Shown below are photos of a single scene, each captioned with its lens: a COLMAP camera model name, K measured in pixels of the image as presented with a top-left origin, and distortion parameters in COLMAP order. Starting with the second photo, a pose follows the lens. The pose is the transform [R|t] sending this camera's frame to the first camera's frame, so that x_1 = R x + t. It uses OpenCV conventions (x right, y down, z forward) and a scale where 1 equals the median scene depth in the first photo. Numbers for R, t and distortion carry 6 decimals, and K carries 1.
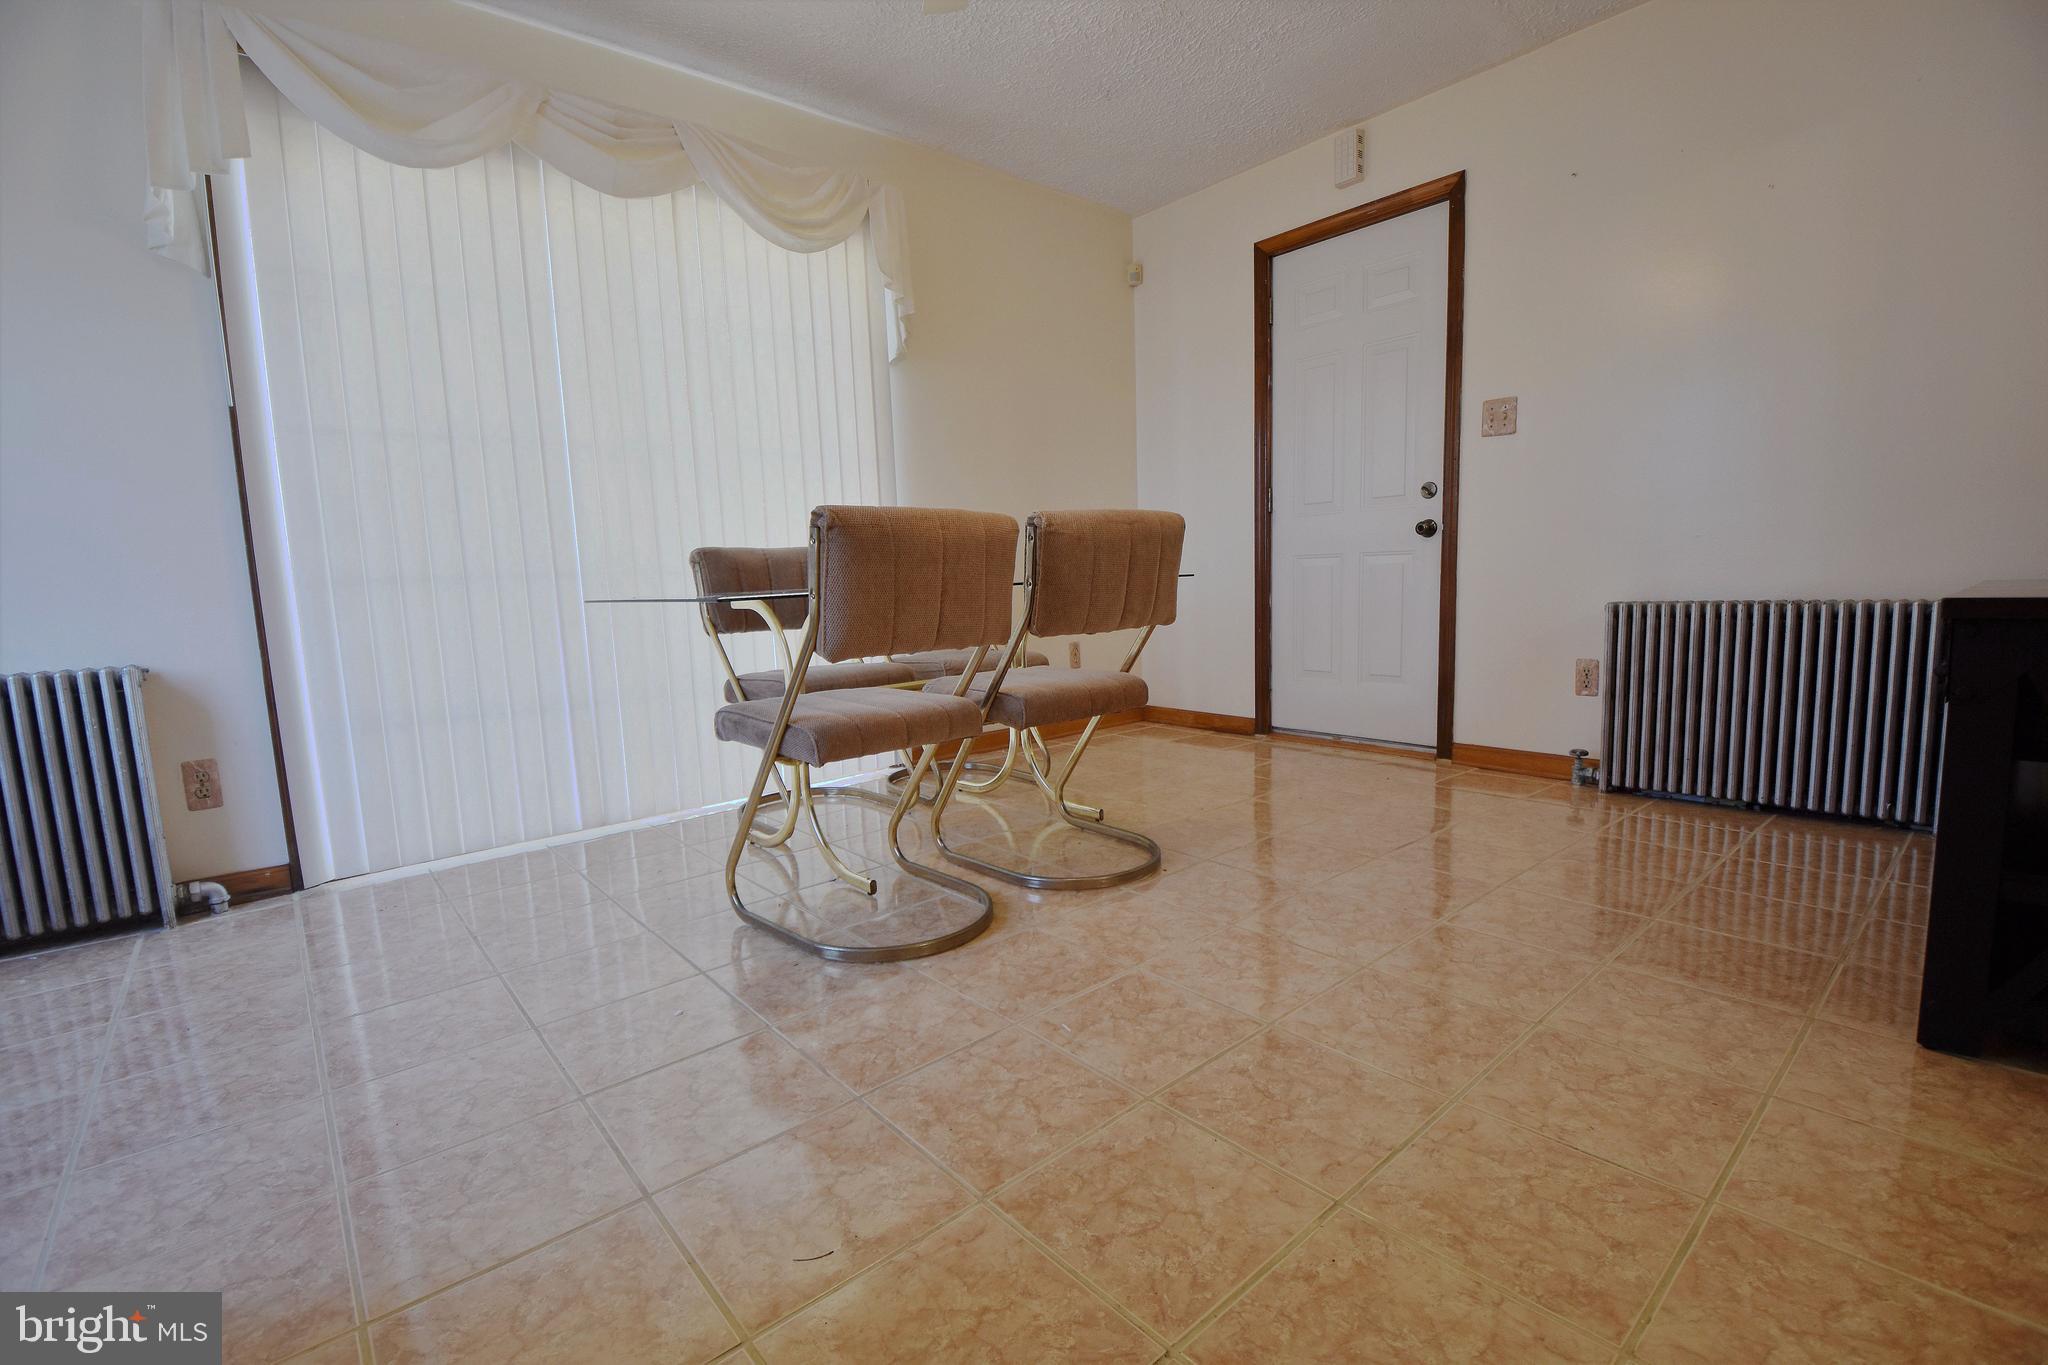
lens RADIAL K [[921.2, 0, 1051.1], [0, 921.2, 698.7], [0, 0, 1]] dist [0.027387, -0.036327]
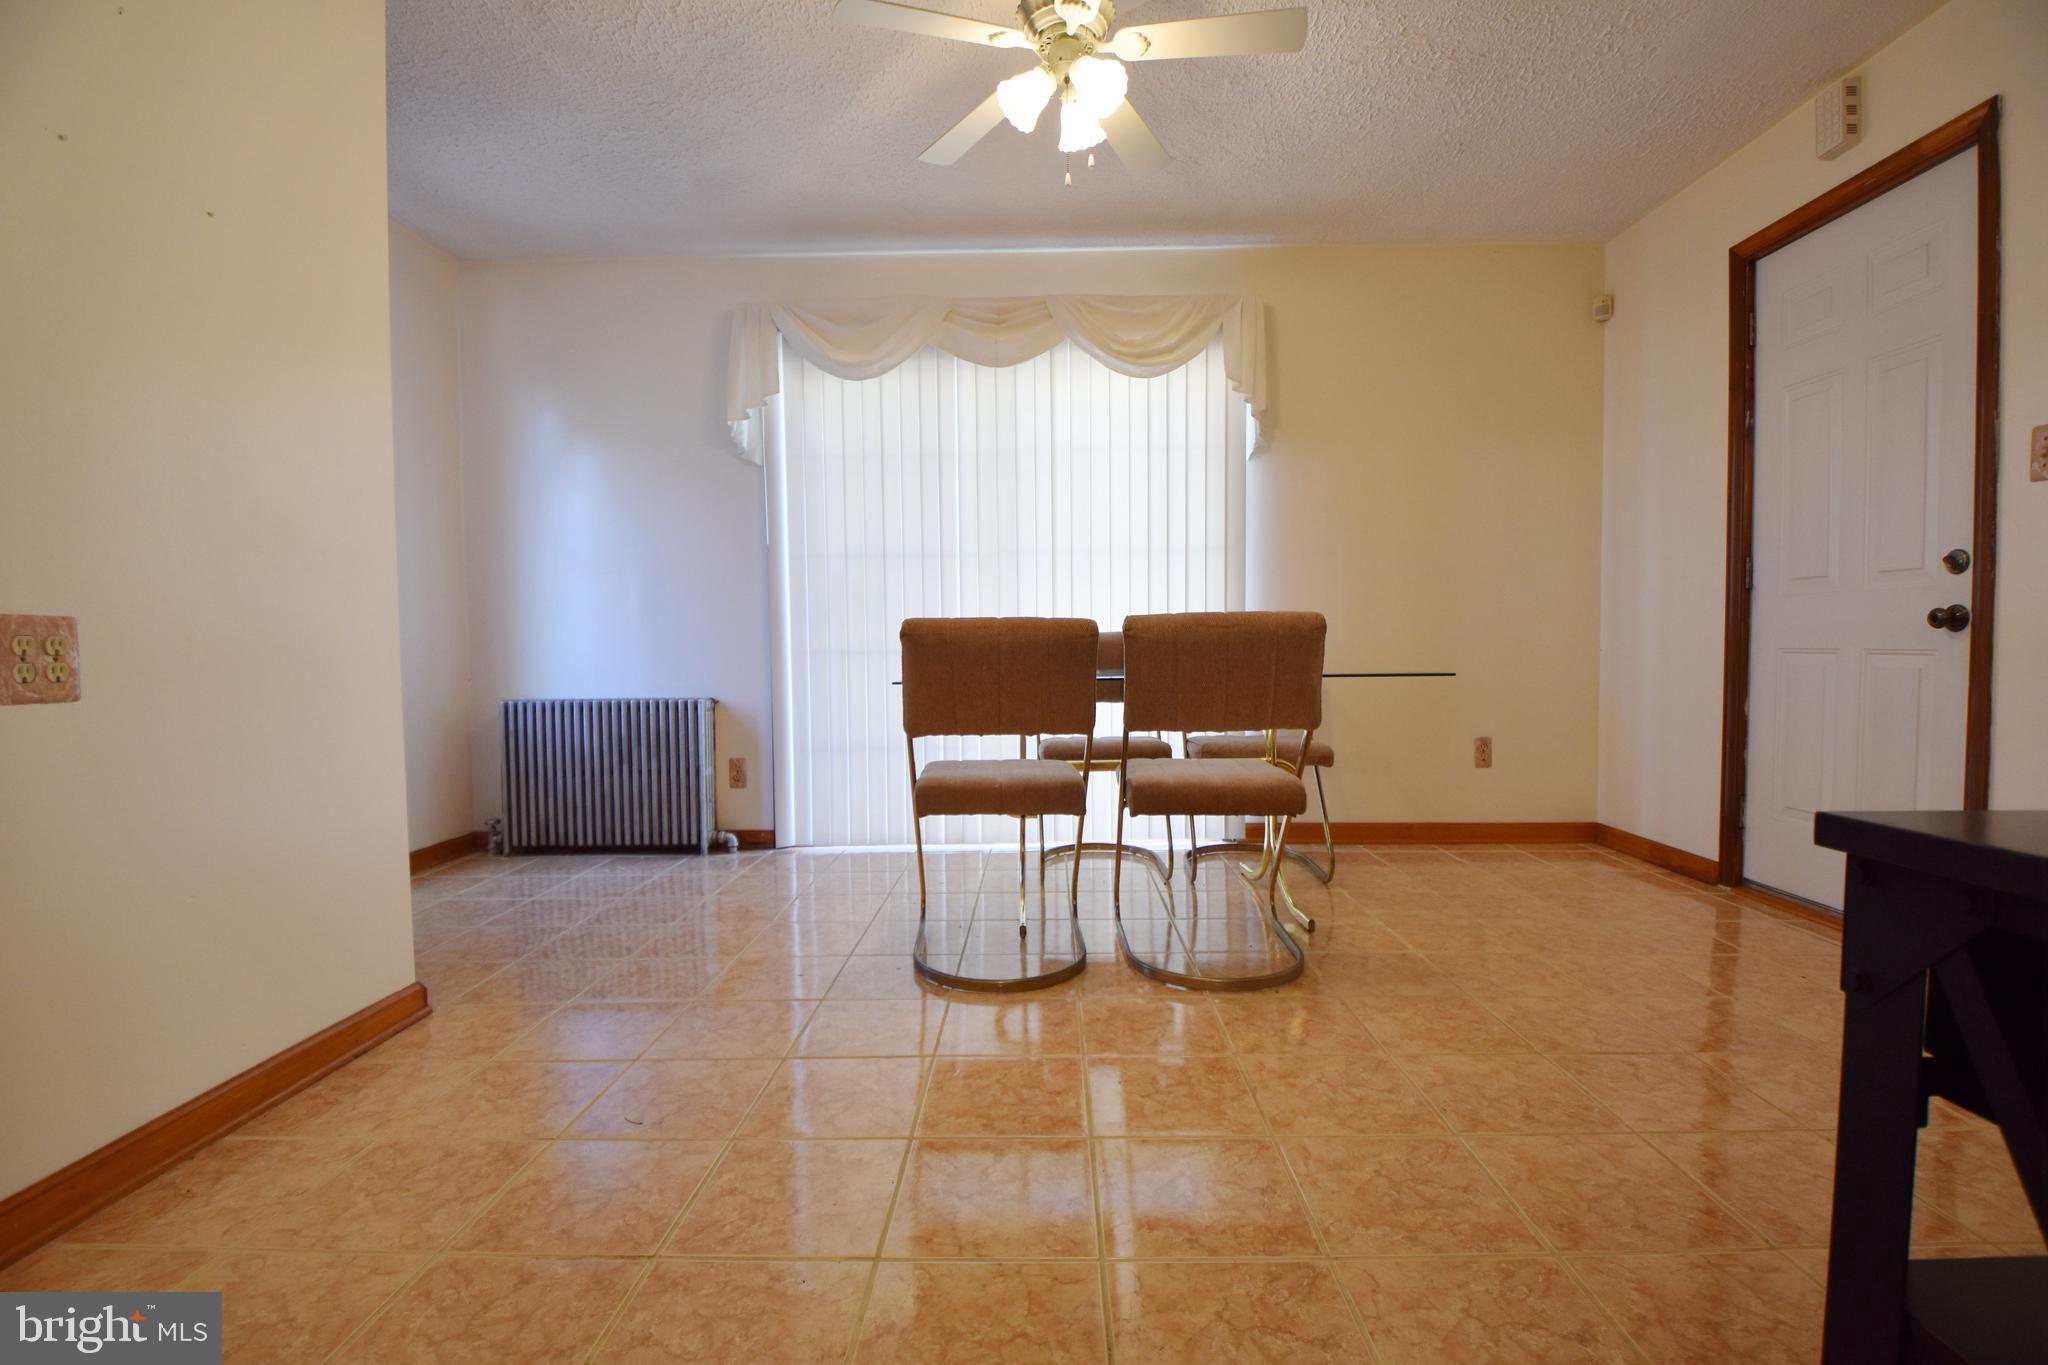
lens RADIAL K [[944.1, 0, 1024.0], [0, 944.1, 682.5], [0, 0, 1]] dist [-0.015408, -0.000692]
pose [[0.727463, 0.058625, -0.683638, 0.414645], [-0.109059, 0.993557, -0.030848, -0.049571], [0.677424, 0.096997, 0.729169, 0.075027]]
